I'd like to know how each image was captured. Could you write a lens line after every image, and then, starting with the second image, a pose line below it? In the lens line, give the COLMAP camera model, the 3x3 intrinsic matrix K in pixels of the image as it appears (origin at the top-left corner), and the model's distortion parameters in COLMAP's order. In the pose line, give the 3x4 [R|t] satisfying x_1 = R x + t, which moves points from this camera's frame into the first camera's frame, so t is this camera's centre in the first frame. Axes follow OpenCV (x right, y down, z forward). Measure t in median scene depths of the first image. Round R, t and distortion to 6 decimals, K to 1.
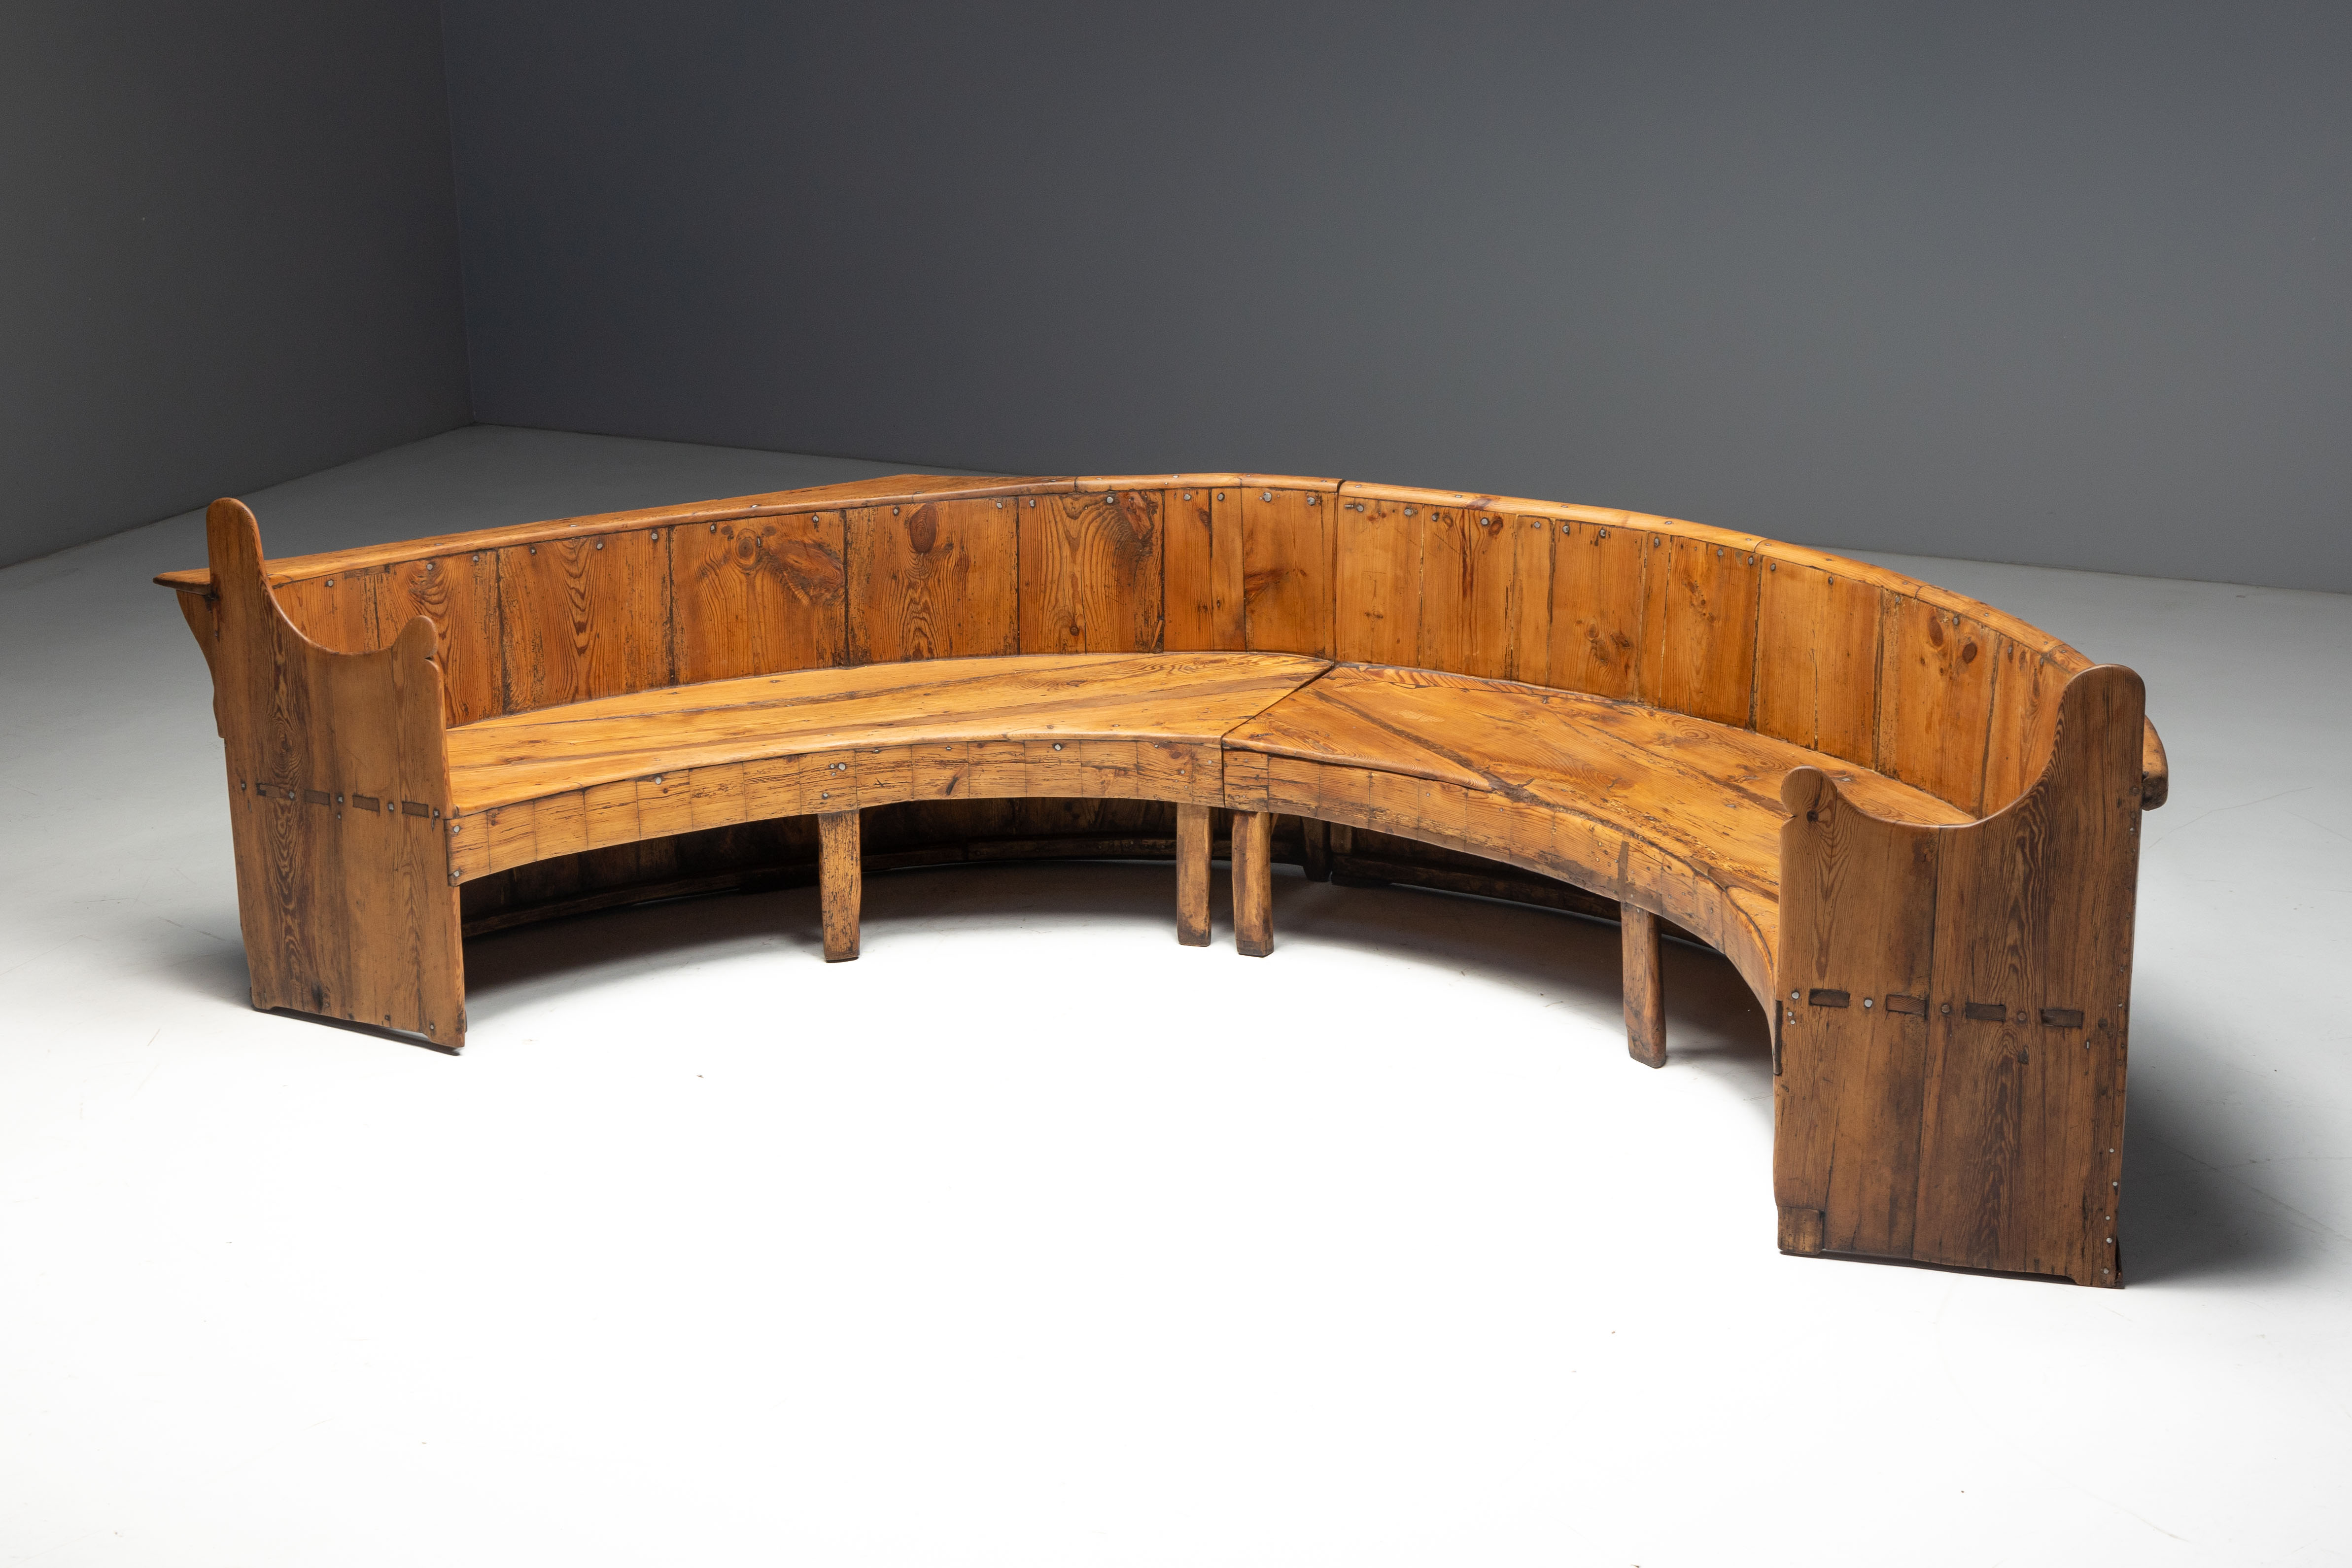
lens RADIAL K [[3998.6, 0, 1187.1], [0, 3998.6, 838.1], [0, 0, 1]] dist [0.013318, 0.000000]
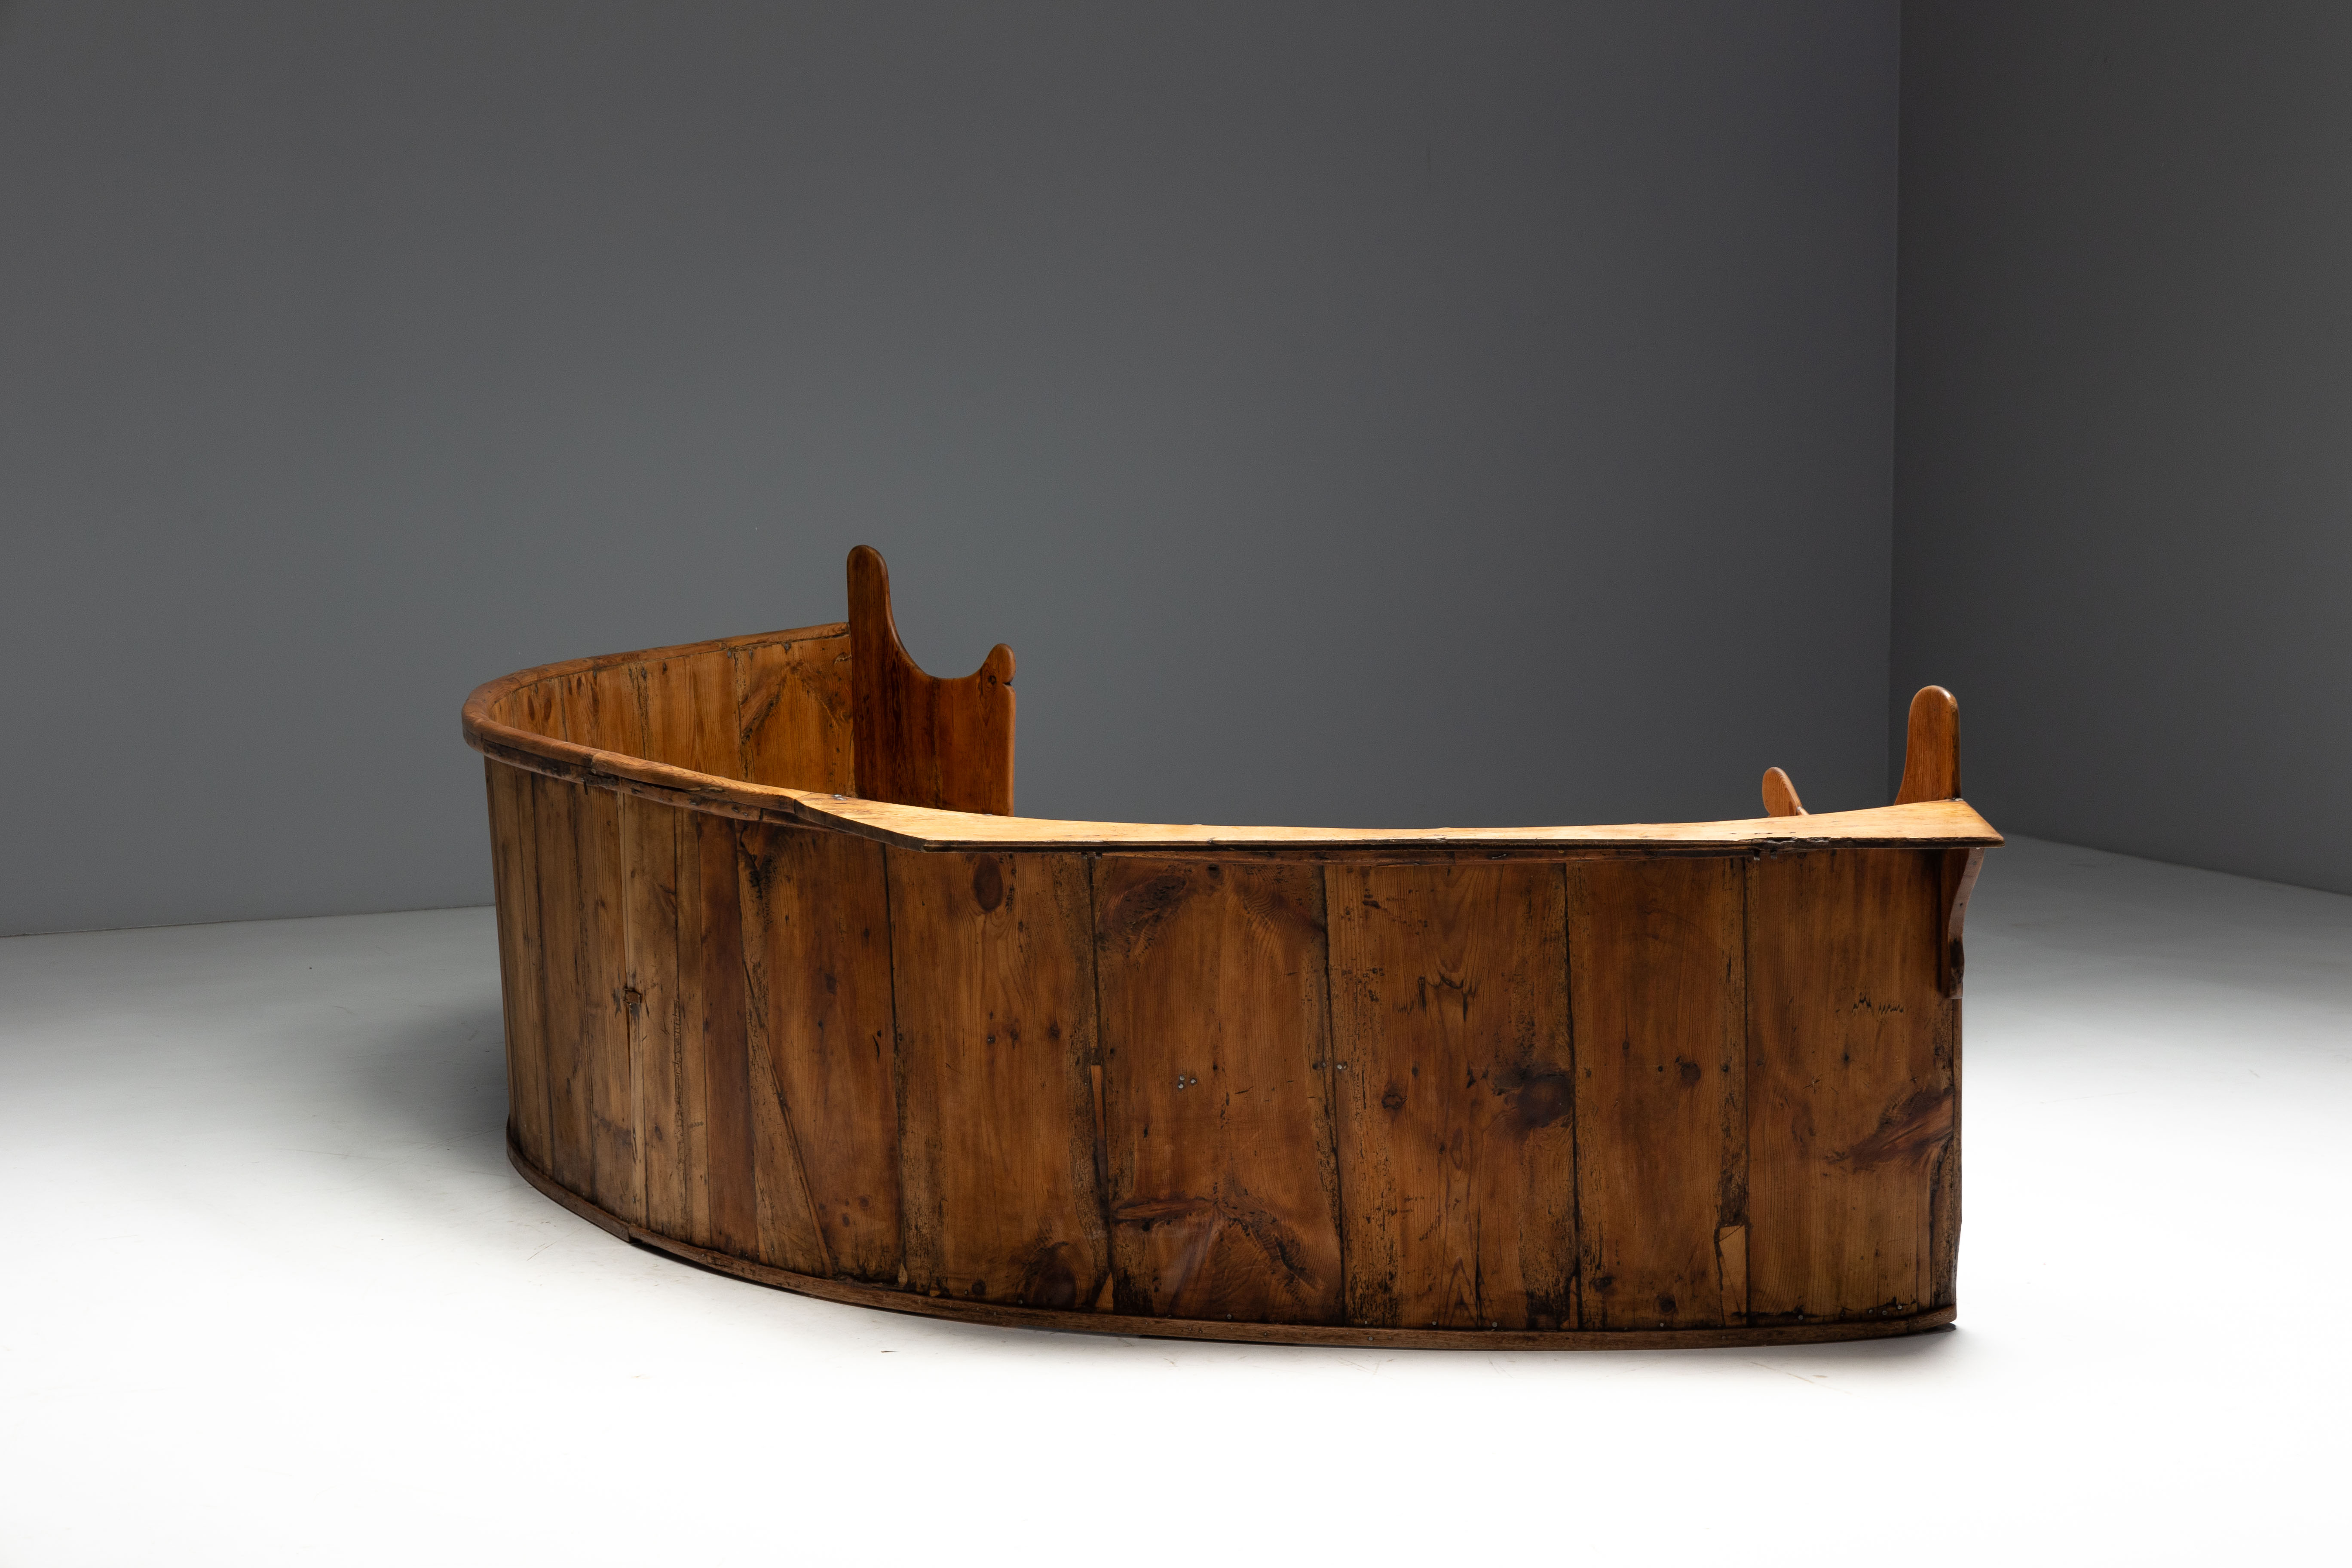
lens RADIAL K [[5038.7, 0, 1327.1], [0, 5038.7, 754.2], [0, 0, 1]] dist [0.019330, 0.000000]
pose [[-0.852395, -0.039069, 0.521437, -0.652920], [0.173583, 0.919514, 0.352652, -0.446326], [-0.493246, 0.391111, -0.777007, 1.806941]]
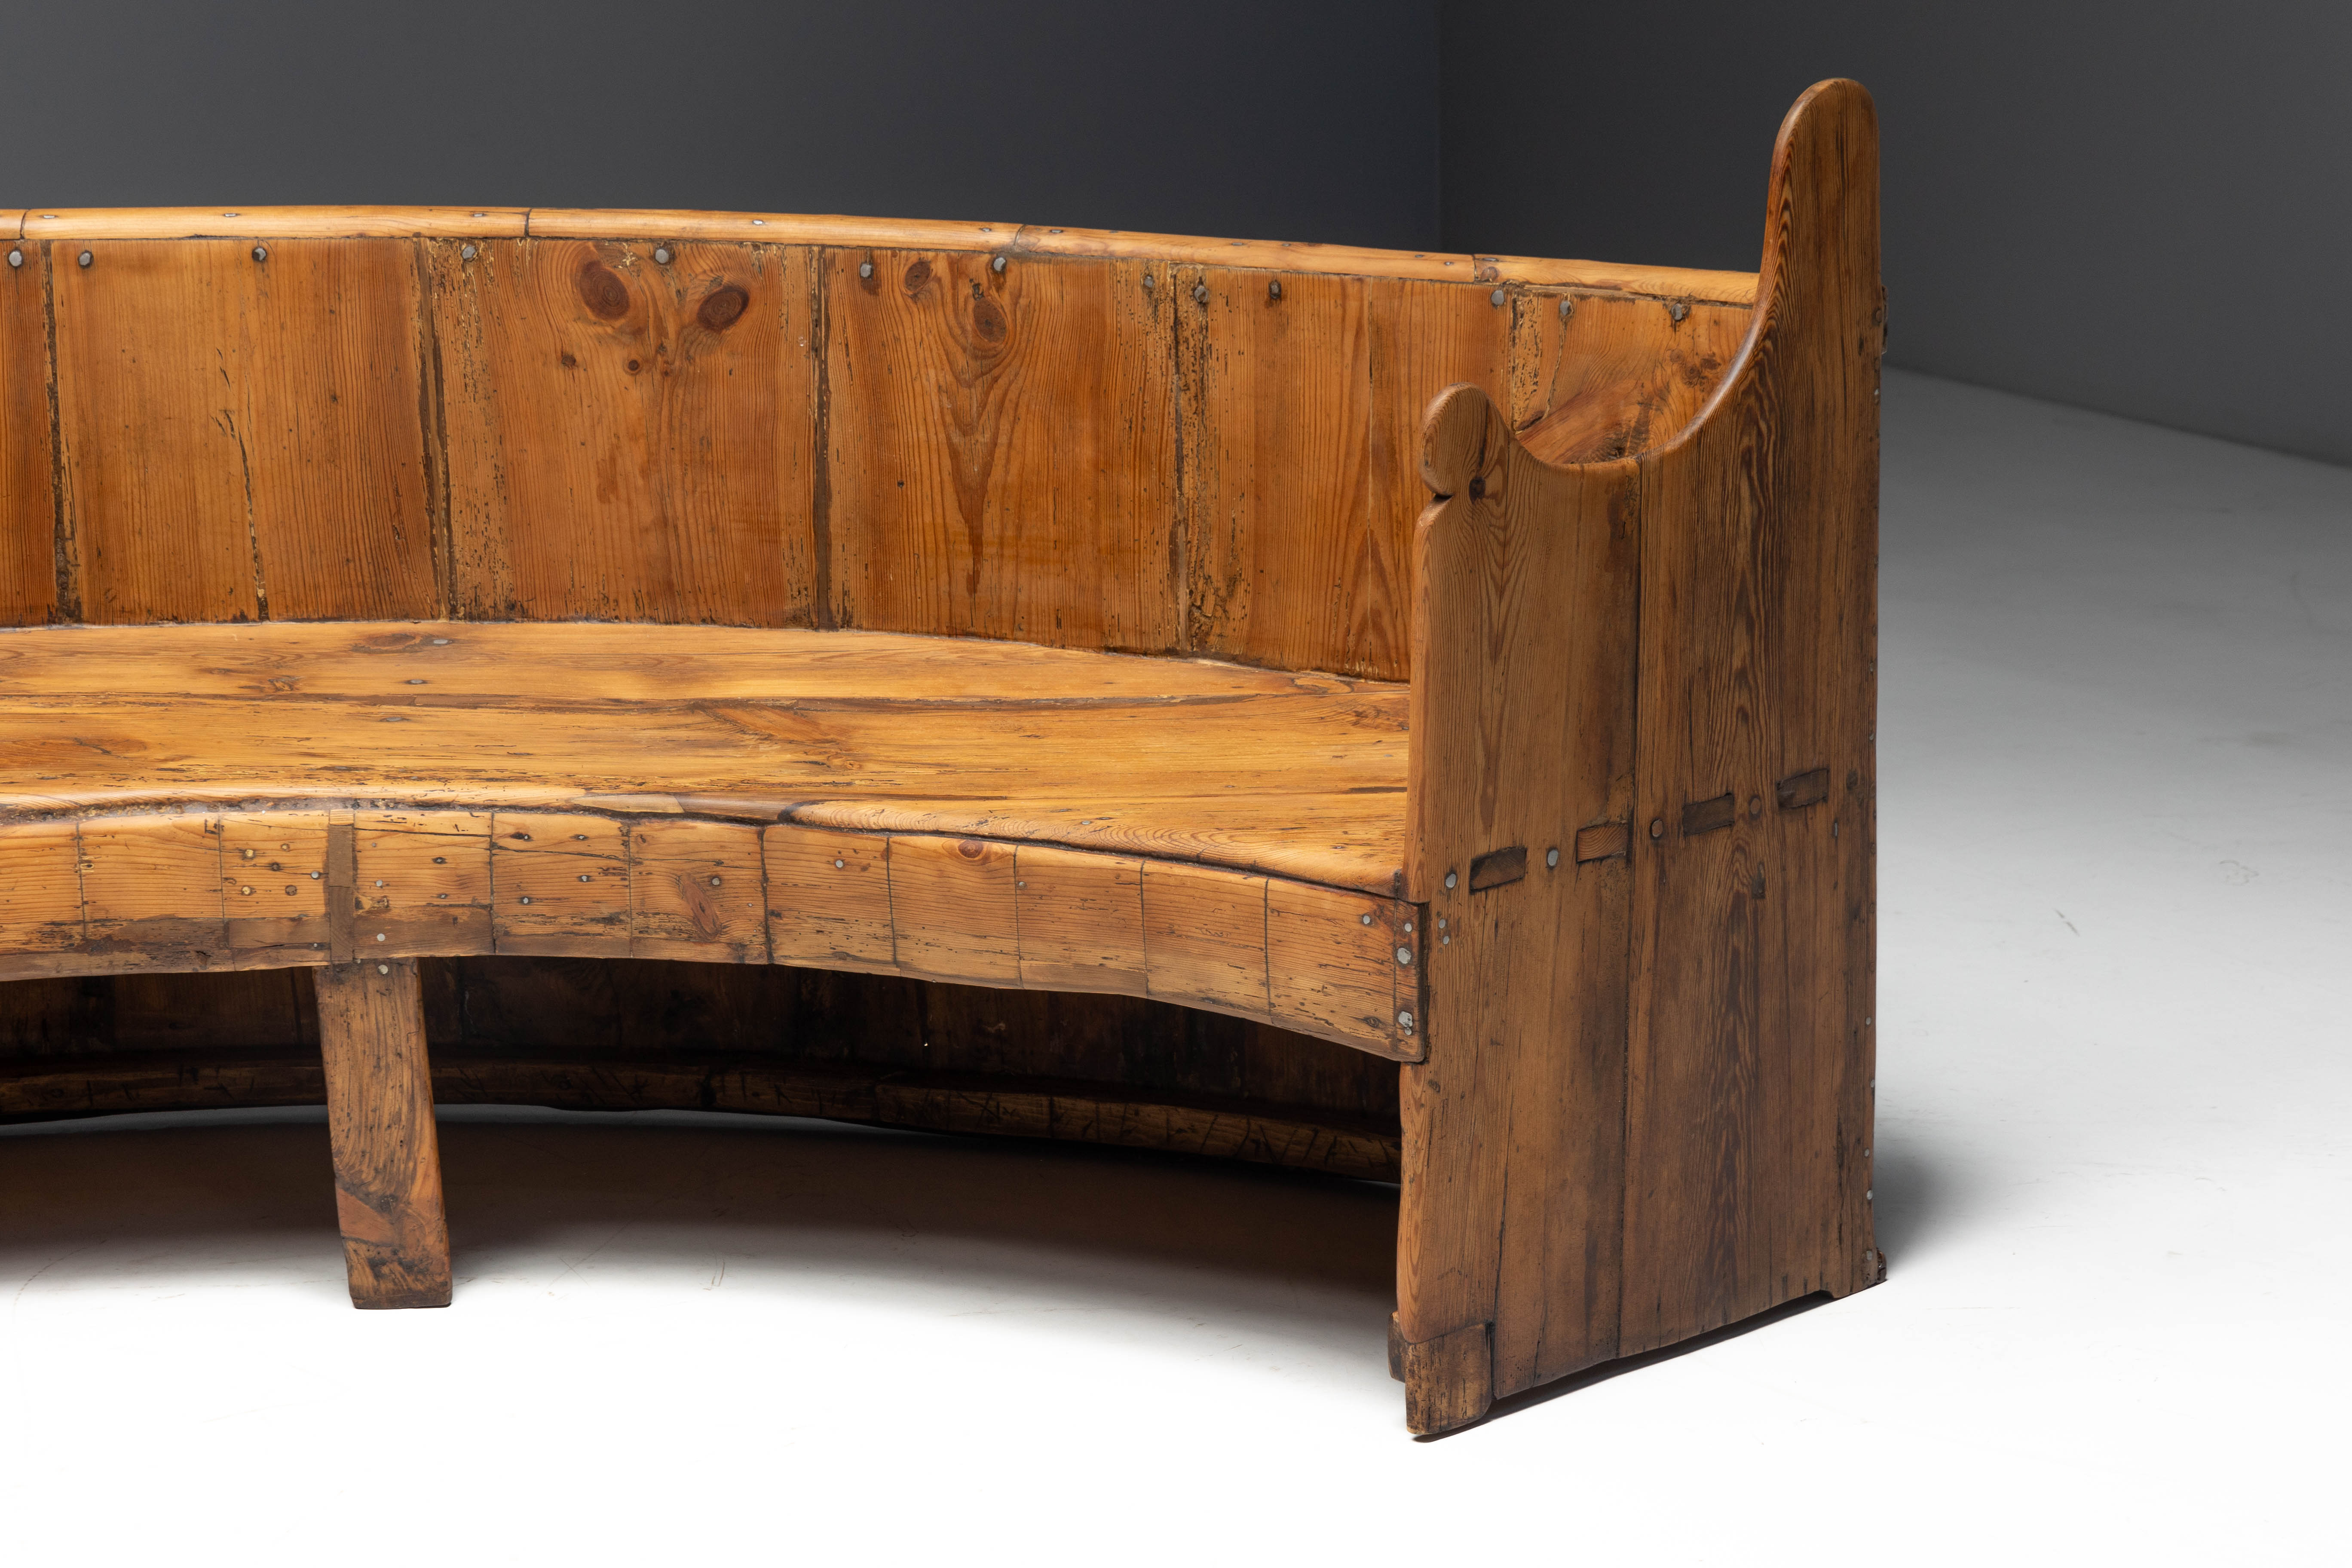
lens RADIAL K [[5493.9, 0, 1175.2], [0, 5493.9, 779.0], [0, 0, 1]] dist [0.100982, 0.000000]
pose [[0.489753, -0.193396, 0.850141, -0.337932], [0.255315, 0.964155, 0.072249, -0.022729], [-0.833640, 0.181670, 0.521574, 0.552601]]
